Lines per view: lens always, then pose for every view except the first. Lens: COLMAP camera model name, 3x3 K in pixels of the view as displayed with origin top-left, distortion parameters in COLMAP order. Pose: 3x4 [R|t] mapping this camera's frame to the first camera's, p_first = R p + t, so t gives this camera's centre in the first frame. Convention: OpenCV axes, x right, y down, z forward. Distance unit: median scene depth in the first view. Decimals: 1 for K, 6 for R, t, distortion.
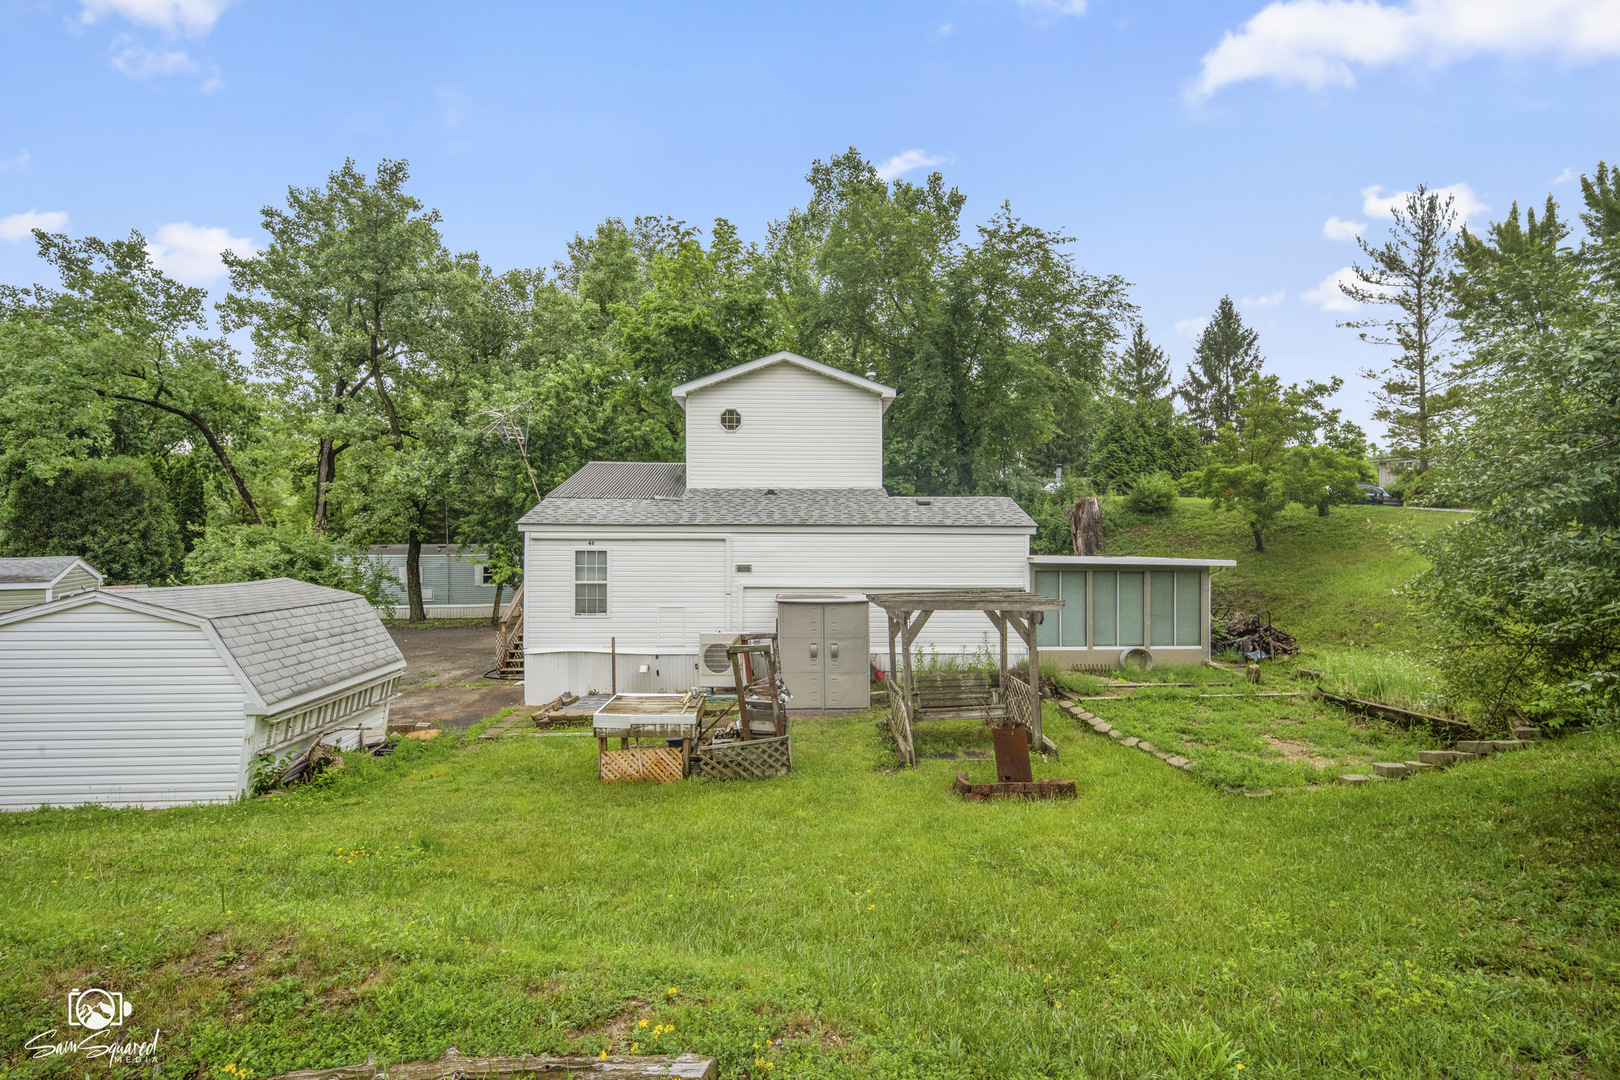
lens RADIAL K [[674.1, 0, 810.0], [0, 674.1, 540.0], [0, 0, 1]] dist [-0.016031, 0.001005]
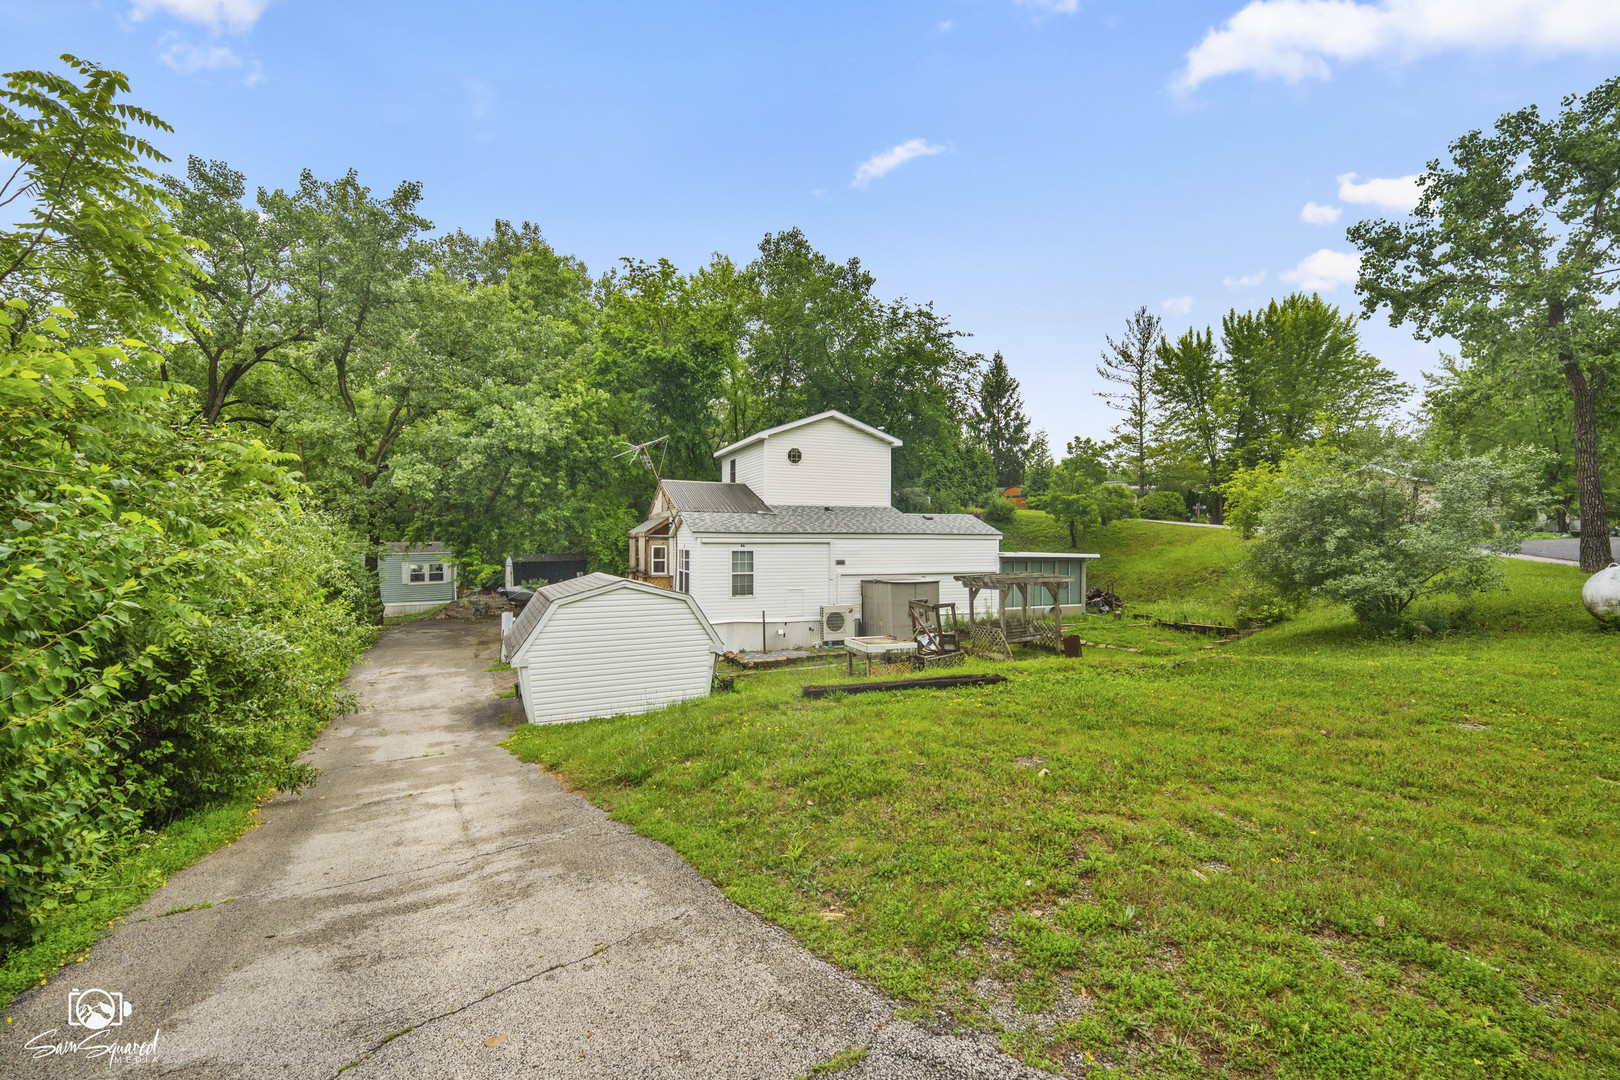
lens RADIAL K [[666.1, 0, 810.0], [0, 666.1, 540.0], [0, 0, 1]] dist [0.015933, -0.025967]
pose [[0.937189, -0.001075, 0.348820, -0.357313], [-0.001443, 0.999975, 0.006957, -0.009005], [-0.348819, -0.007024, 0.937164, -0.191576]]
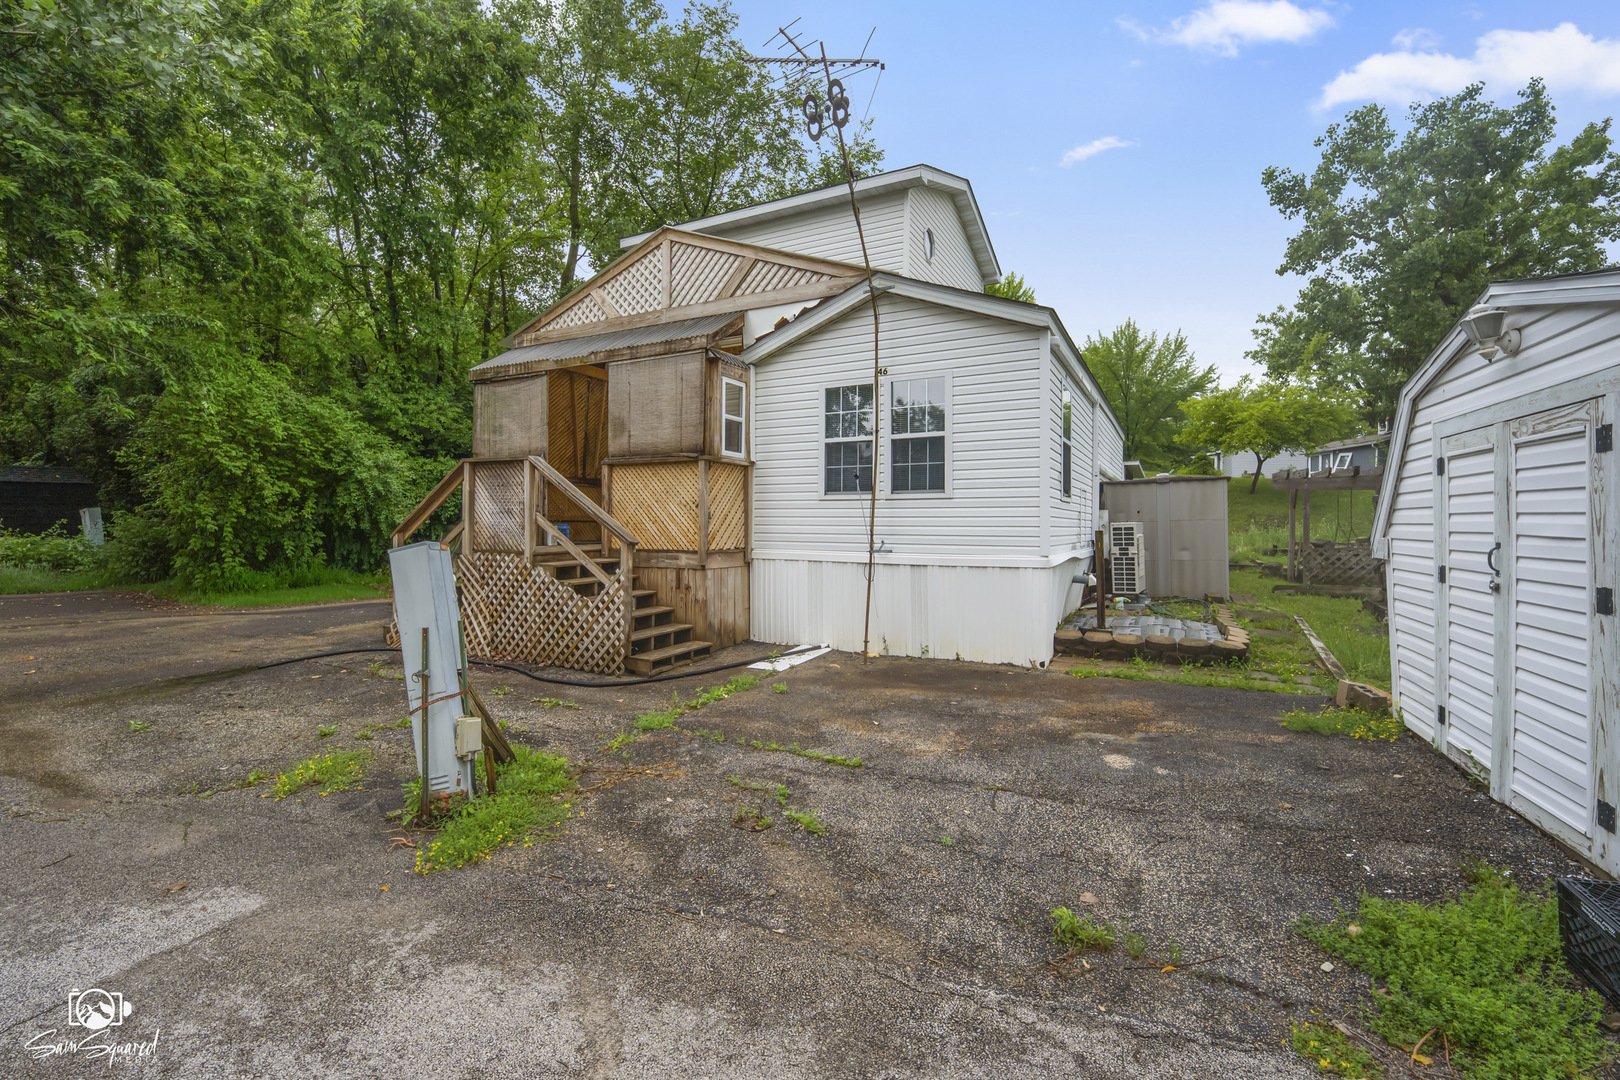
lens RADIAL K [[691.2, 0, 813.4], [0, 691.2, 514.7], [0, 0, 1]] dist [0.003279, -0.012830]
pose [[0.502360, 0.010757, 0.864591, -0.509537], [-0.009437, 0.999931, -0.006957, 0.070562], [-0.864607, -0.004664, 0.502427, 0.463517]]
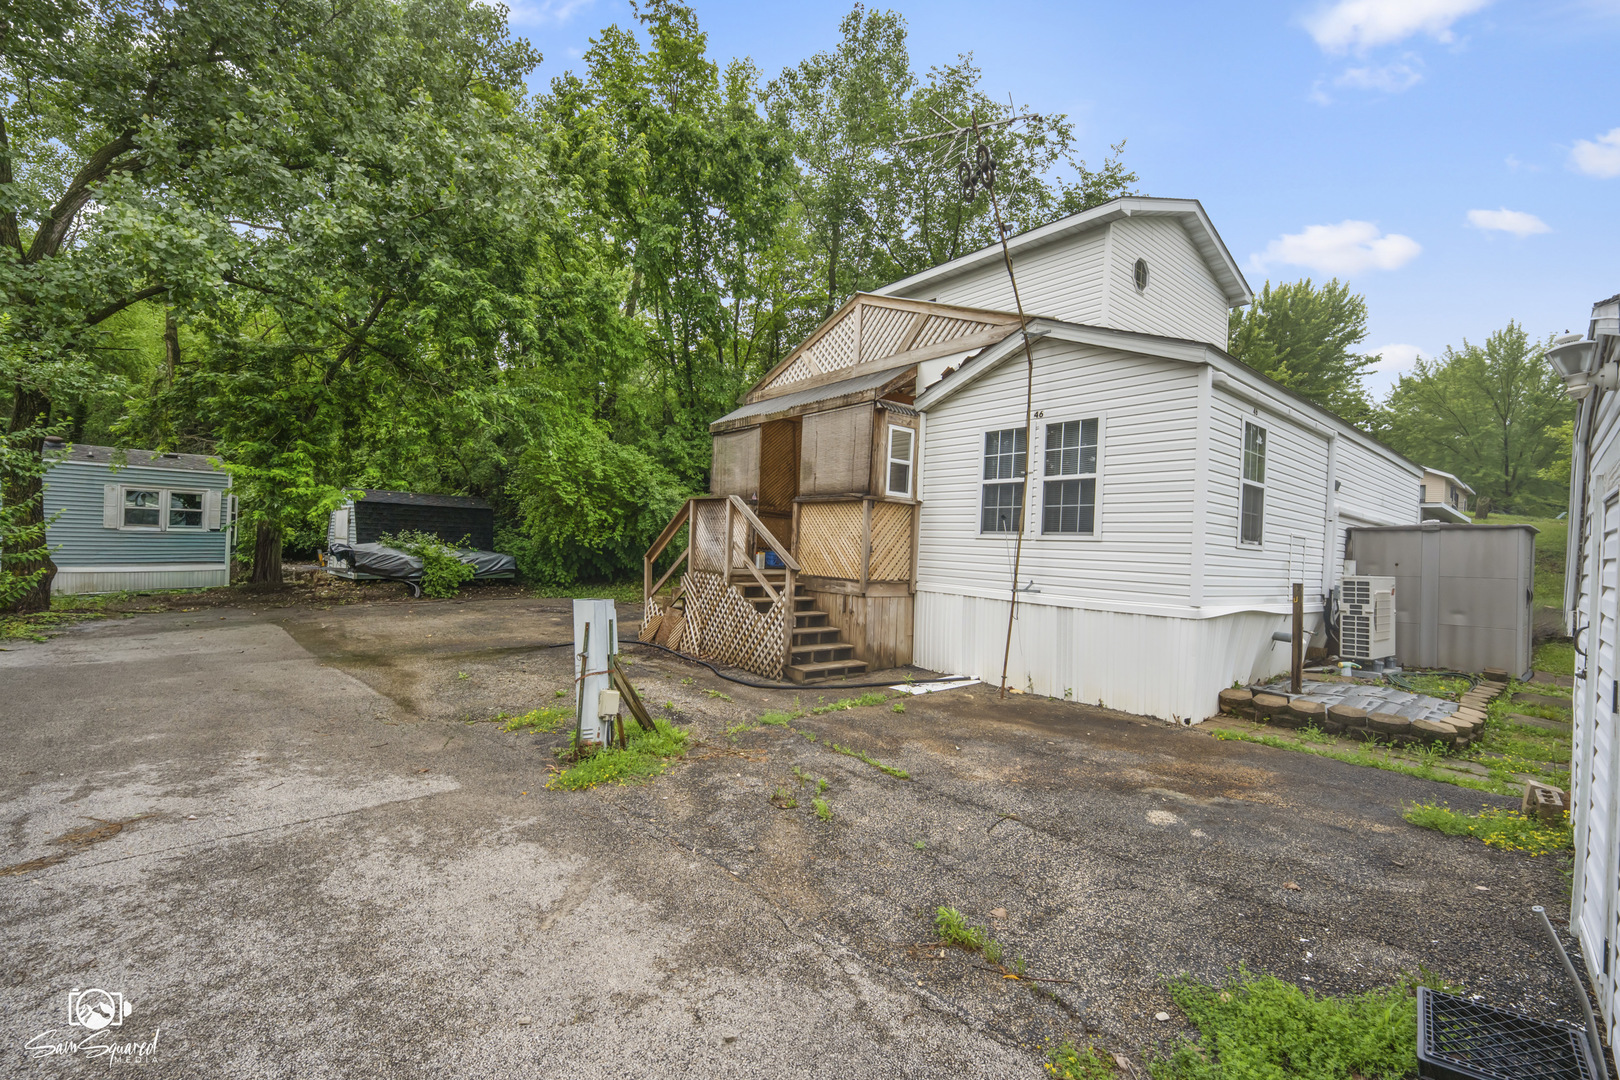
lens RADIAL K [[666.1, 0, 810.0], [0, 666.1, 540.0], [0, 0, 1]] dist [0.015933, -0.025967]
pose [[0.795833, 0.041936, 0.604063, -0.491558], [-0.048735, 0.998799, -0.005134, 0.067765], [-0.603552, -0.025353, 0.796920, 0.410384]]
